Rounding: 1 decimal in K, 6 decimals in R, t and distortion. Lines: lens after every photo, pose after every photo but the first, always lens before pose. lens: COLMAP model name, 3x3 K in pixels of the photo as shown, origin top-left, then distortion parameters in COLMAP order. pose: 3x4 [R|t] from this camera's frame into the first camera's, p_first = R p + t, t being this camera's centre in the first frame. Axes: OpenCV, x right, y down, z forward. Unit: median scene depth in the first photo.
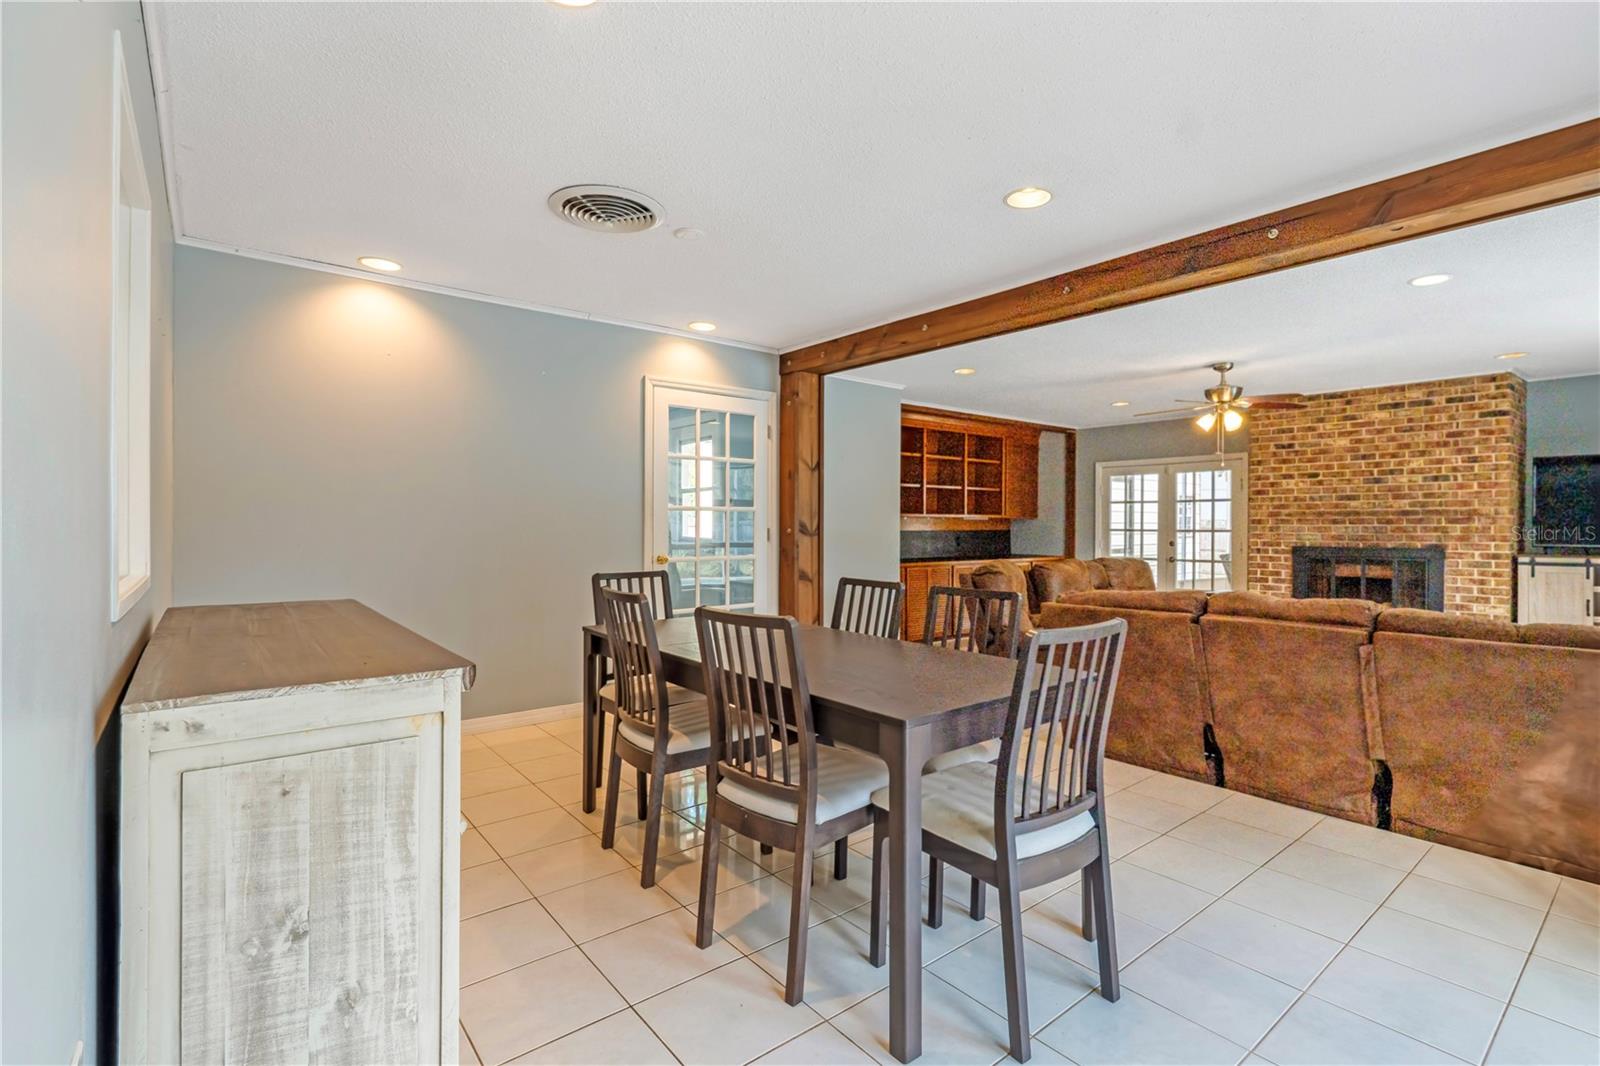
lens RADIAL K [[736.5, 0, 802.2], [0, 736.5, 529.7], [0, 0, 1]] dist [-0.004869, -0.000924]
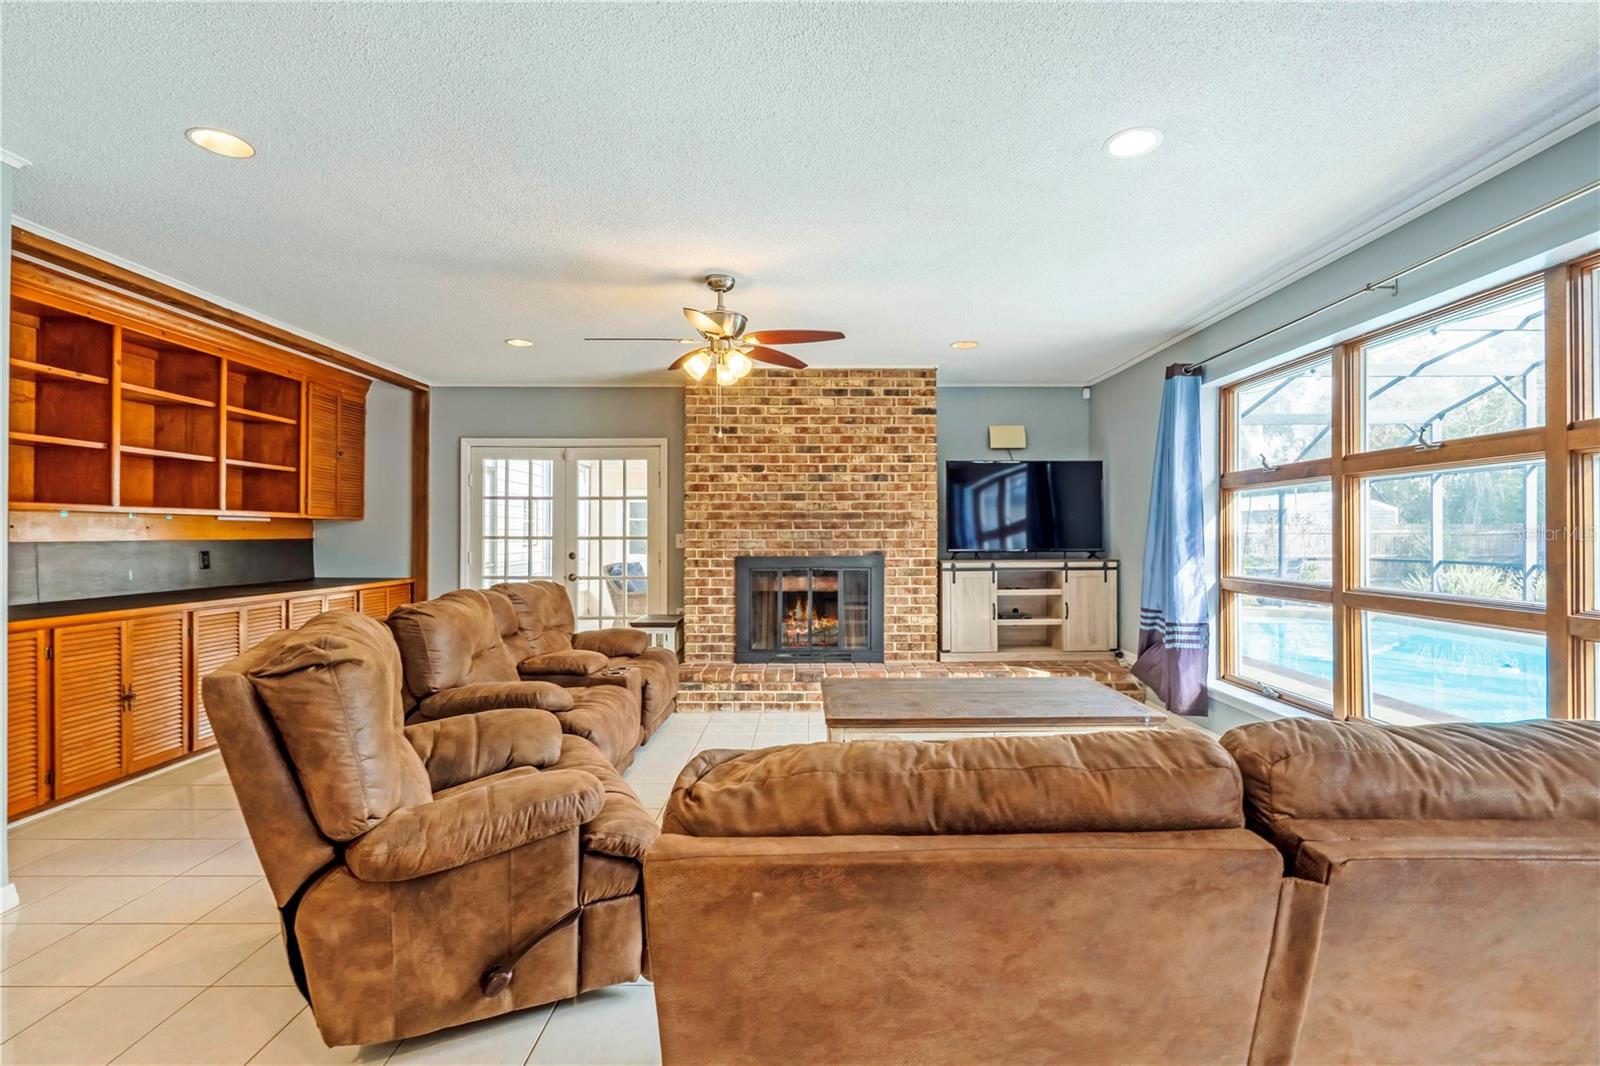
lens RADIAL K [[736.5, 0, 807.3], [0, 736.5, 532.9], [0, 0, 1]] dist [-0.004869, -0.000924]
pose [[0.627586, -0.000418, 0.778547, 0.101249], [0.005672, 0.999976, -0.004035, 0.000733], [-0.778526, 0.006948, 0.627573, 0.463964]]
